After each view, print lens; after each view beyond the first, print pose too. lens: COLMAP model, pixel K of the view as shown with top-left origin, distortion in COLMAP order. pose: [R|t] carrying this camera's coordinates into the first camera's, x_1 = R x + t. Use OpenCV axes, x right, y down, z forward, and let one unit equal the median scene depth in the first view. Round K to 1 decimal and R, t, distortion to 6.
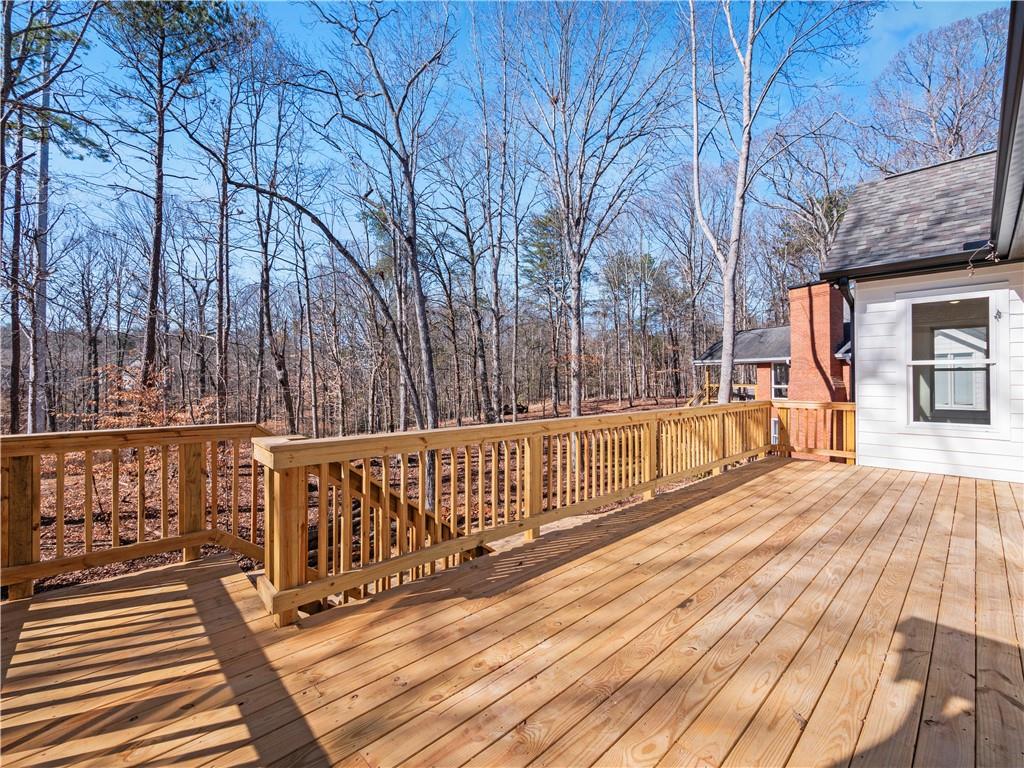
lens RADIAL K [[434.5, 0, 512.0], [0, 434.5, 384.0], [0, 0, 1]] dist [0.001532, 0.000244]
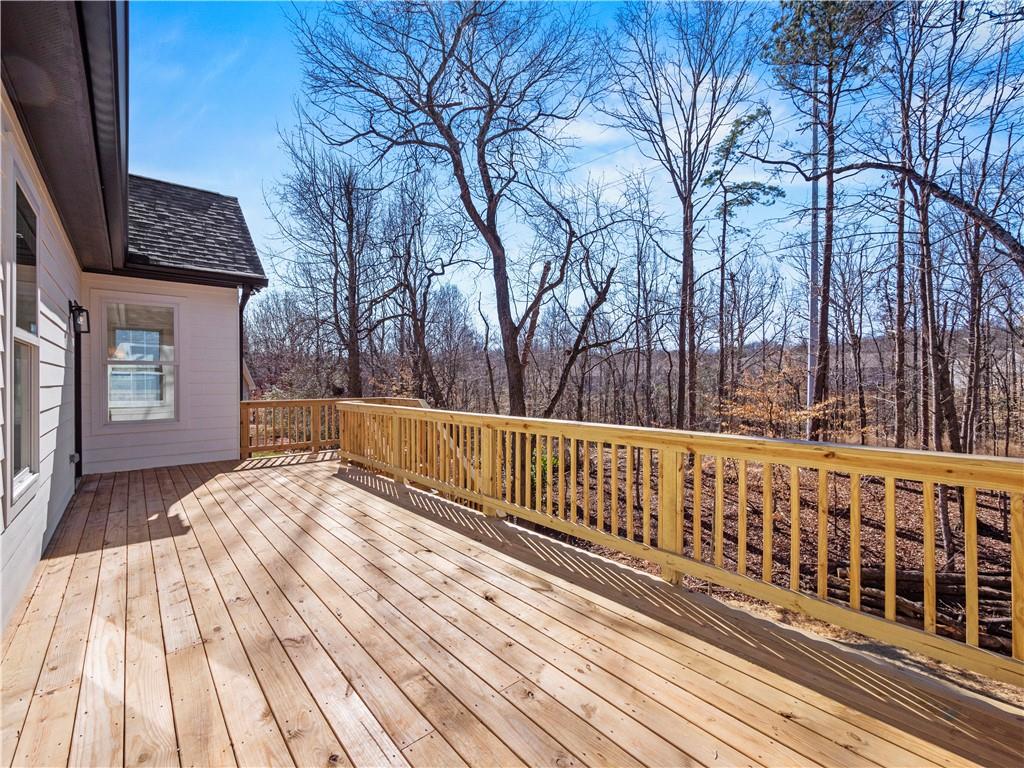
lens RADIAL K [[458.5, 0, 512.0], [0, 458.5, 384.0], [0, 0, 1]] dist [-0.003504, -0.000303]
pose [[-0.047715, 0.004164, -0.998852, 0.316261], [-0.005088, 0.999977, 0.004411, -0.000120], [0.998848, 0.005293, -0.047693, 0.284056]]
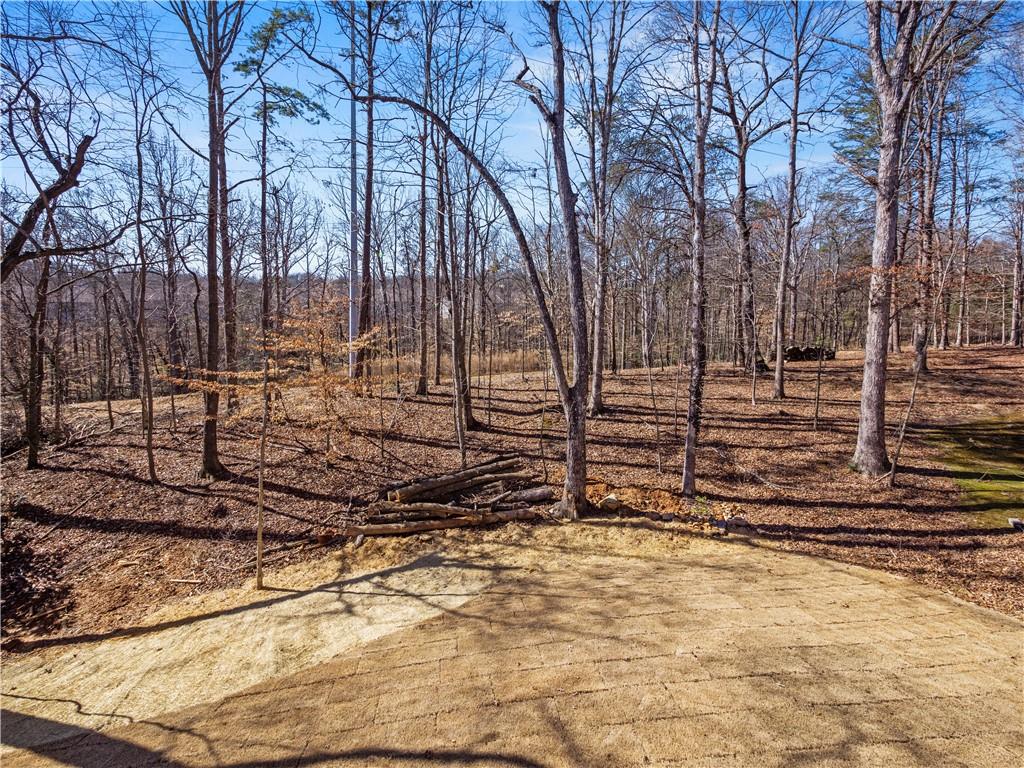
lens RADIAL K [[439.7, 0, 514.7], [0, 439.7, 341.3], [0, 0, 1]] dist [-0.004500, 0.000019]
pose [[0.780968, 0.044801, -0.622963, 0.169983], [-0.011488, 0.998286, 0.057392, -0.000019], [0.624466, -0.037665, 0.780143, 0.342418]]
